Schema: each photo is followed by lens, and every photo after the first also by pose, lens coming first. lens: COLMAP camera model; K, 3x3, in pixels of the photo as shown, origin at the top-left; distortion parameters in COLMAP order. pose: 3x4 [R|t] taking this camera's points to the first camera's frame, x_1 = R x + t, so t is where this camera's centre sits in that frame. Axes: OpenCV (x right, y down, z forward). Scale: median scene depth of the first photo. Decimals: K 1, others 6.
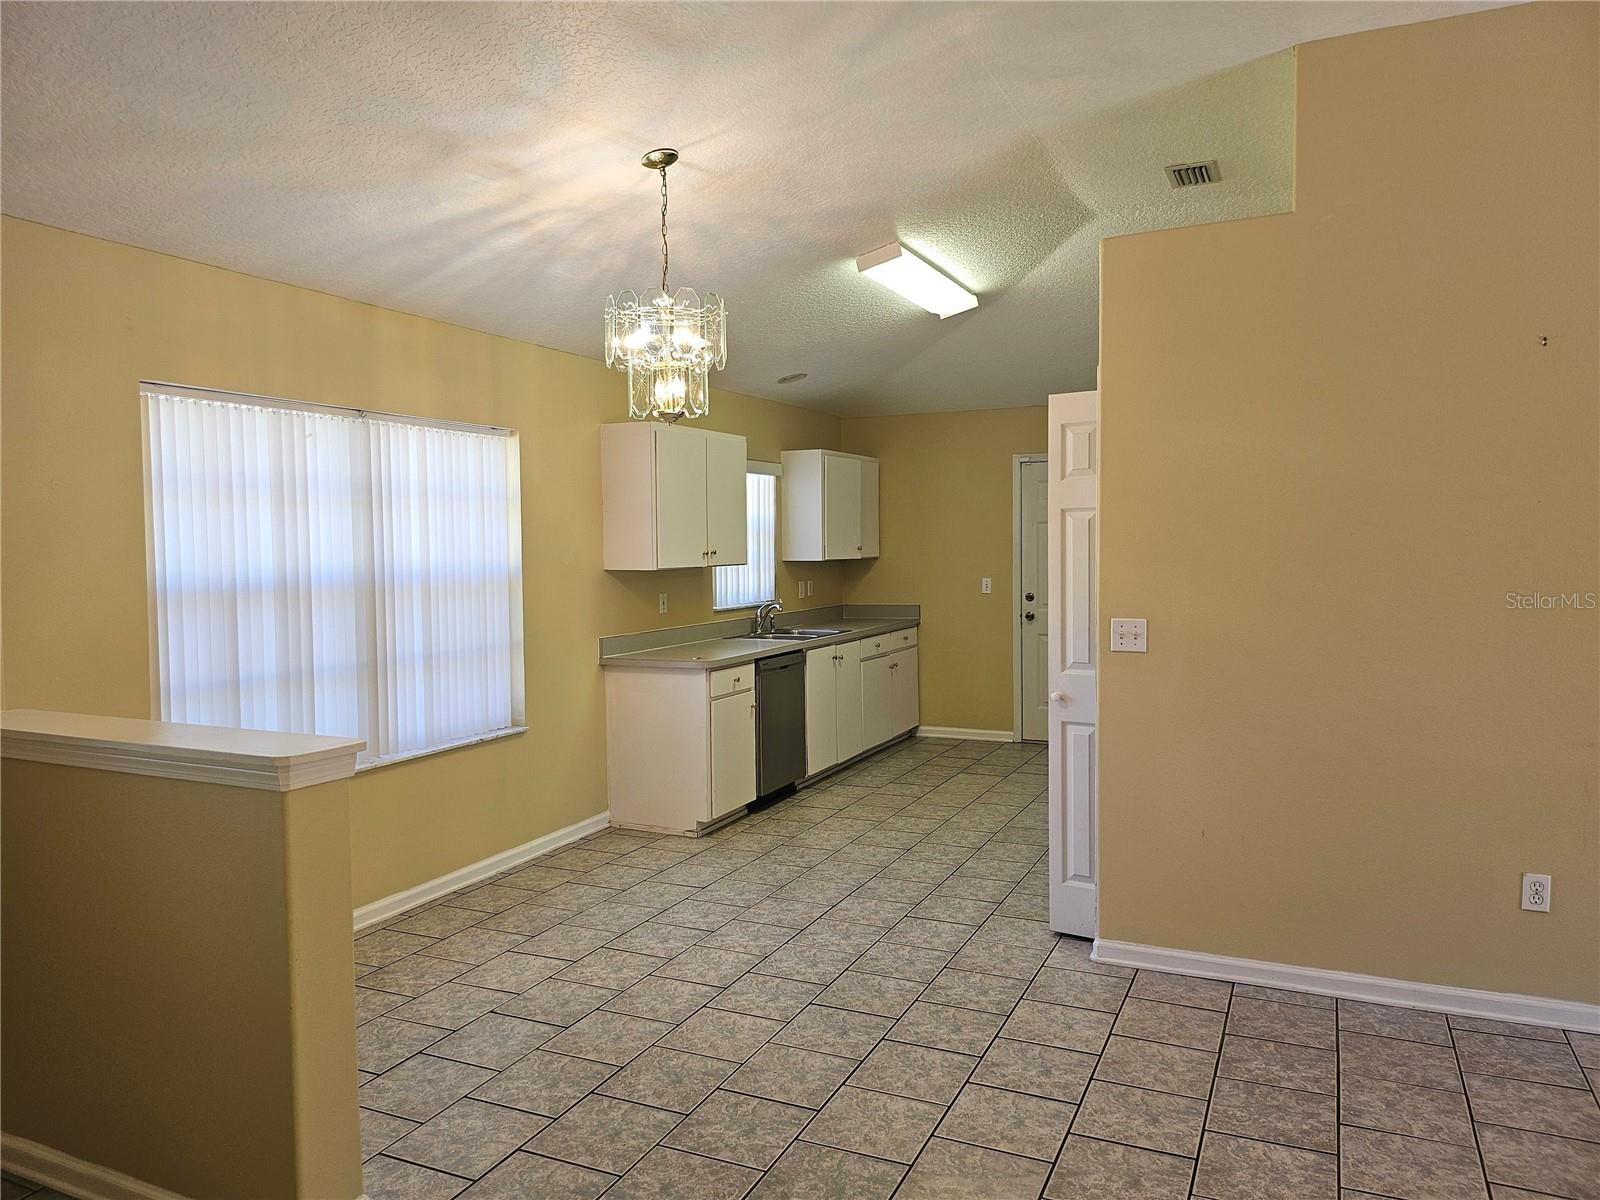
lens RADIAL K [[1123.7, 0, 793.6], [0, 1123.7, 599.2], [0, 0, 1]] dist [0.028560, -0.029047]
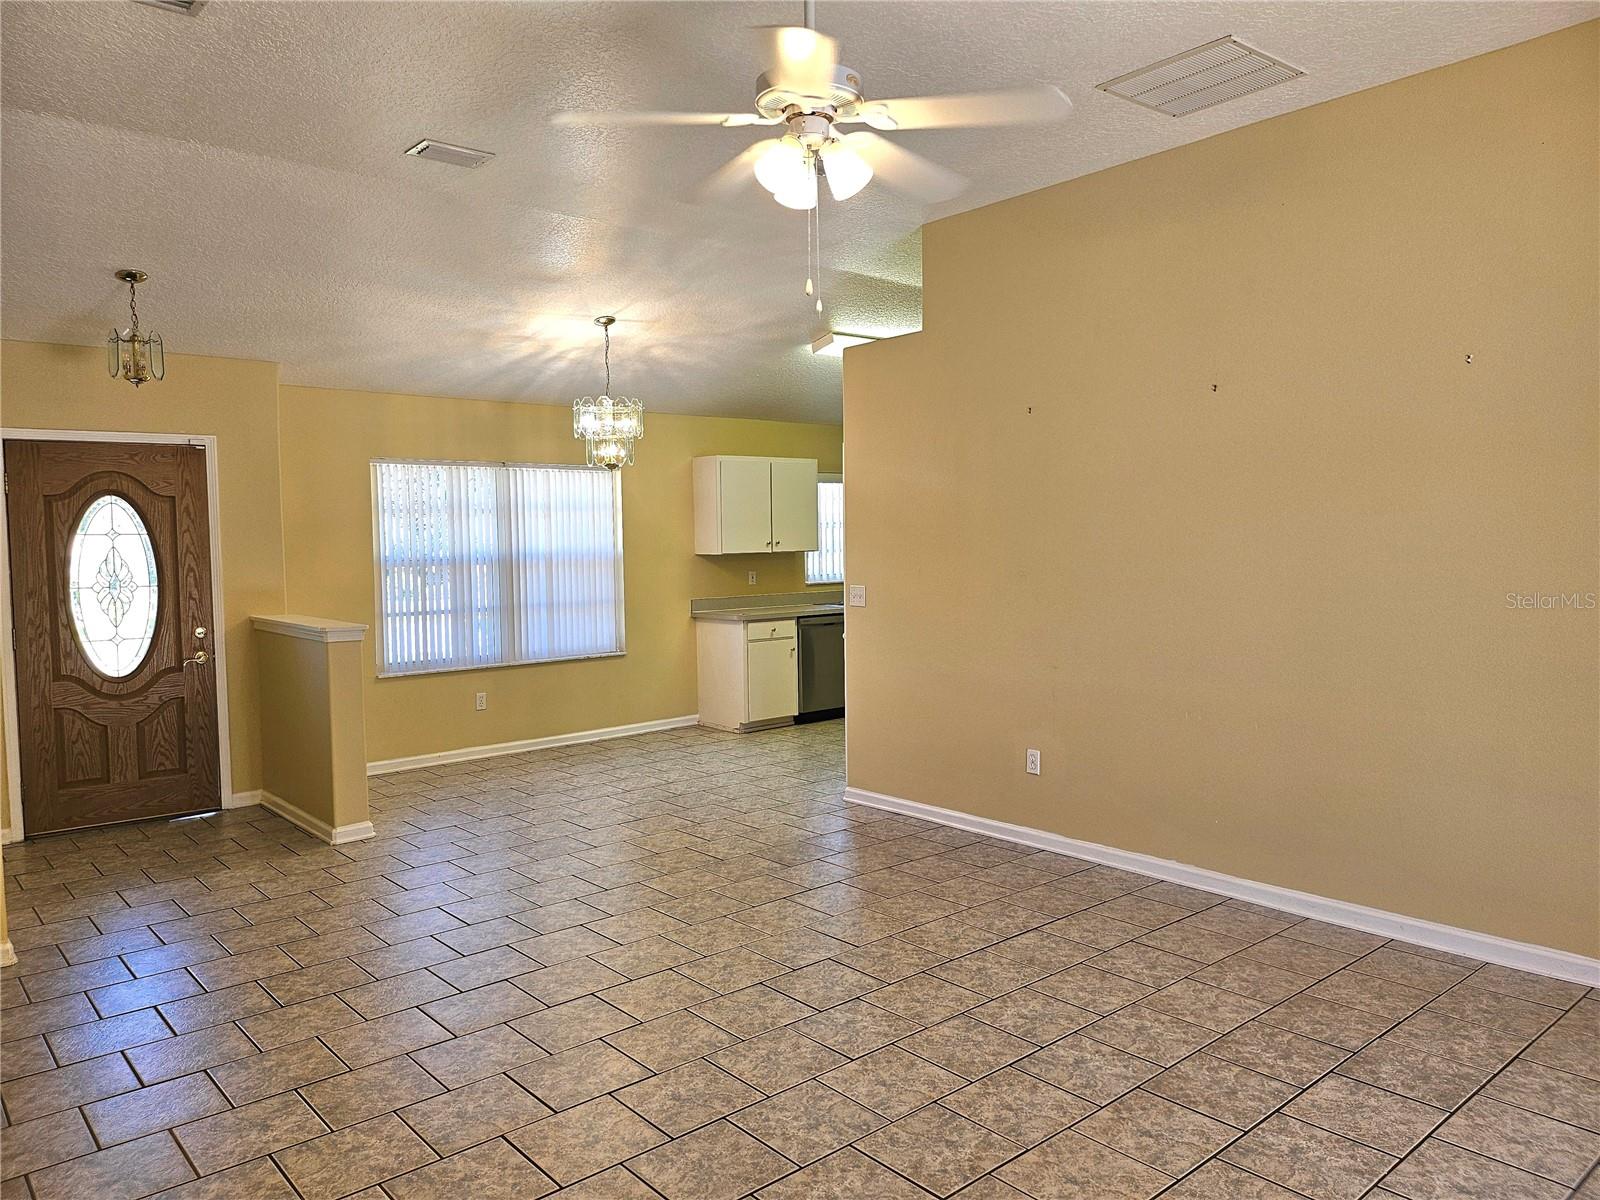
lens RADIAL K [[1123.7, 0, 801.2], [0, 1123.7, 599.7], [0, 0, 1]] dist [0.028560, -0.029047]
pose [[0.914899, 0.021032, -0.403135, 0.658386], [-0.015803, 0.999742, 0.016293, 0.009634], [0.403374, -0.008536, 0.914995, -0.370343]]
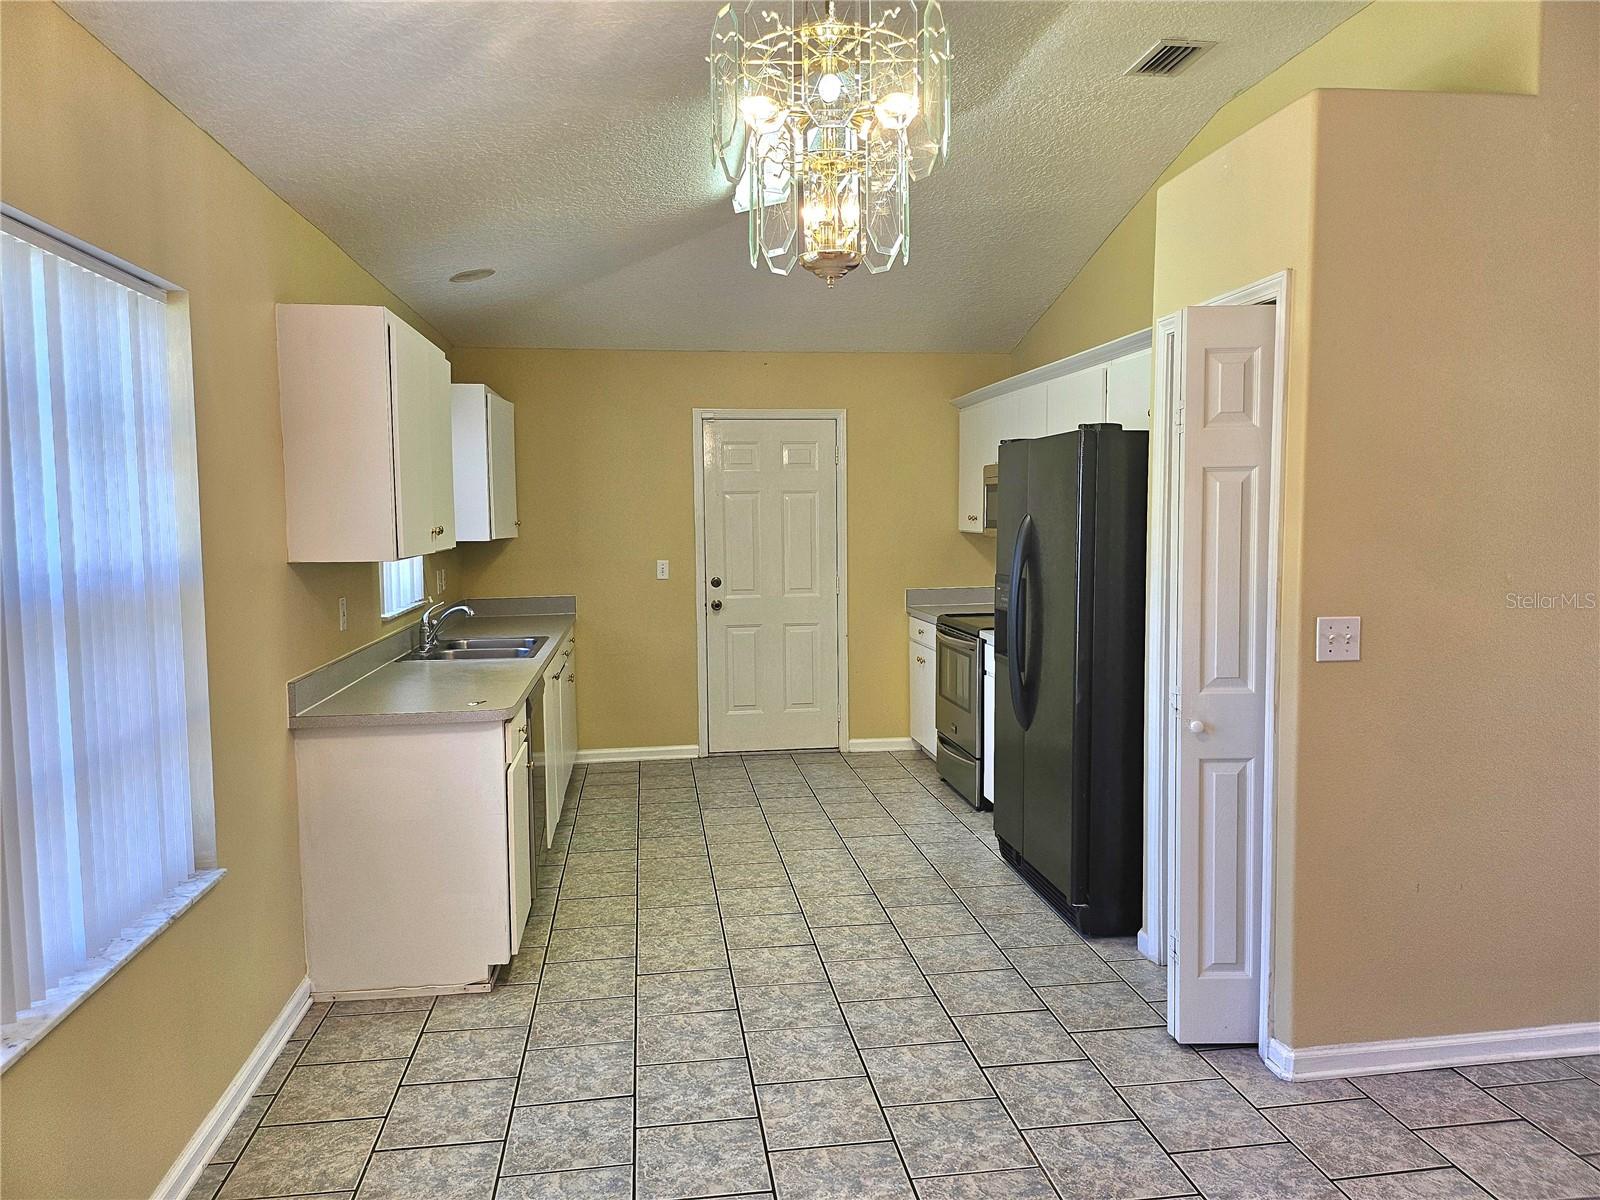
lens RADIAL K [[1123.7, 0, 789.1], [0, 1123.7, 604.9], [0, 0, 1]] dist [0.028560, -0.029047]
pose [[0.837093, -0.043613, 0.545319, -0.310869], [0.028682, 0.998945, 0.035866, -0.020910], [-0.546308, -0.014382, 0.837461, 0.437894]]
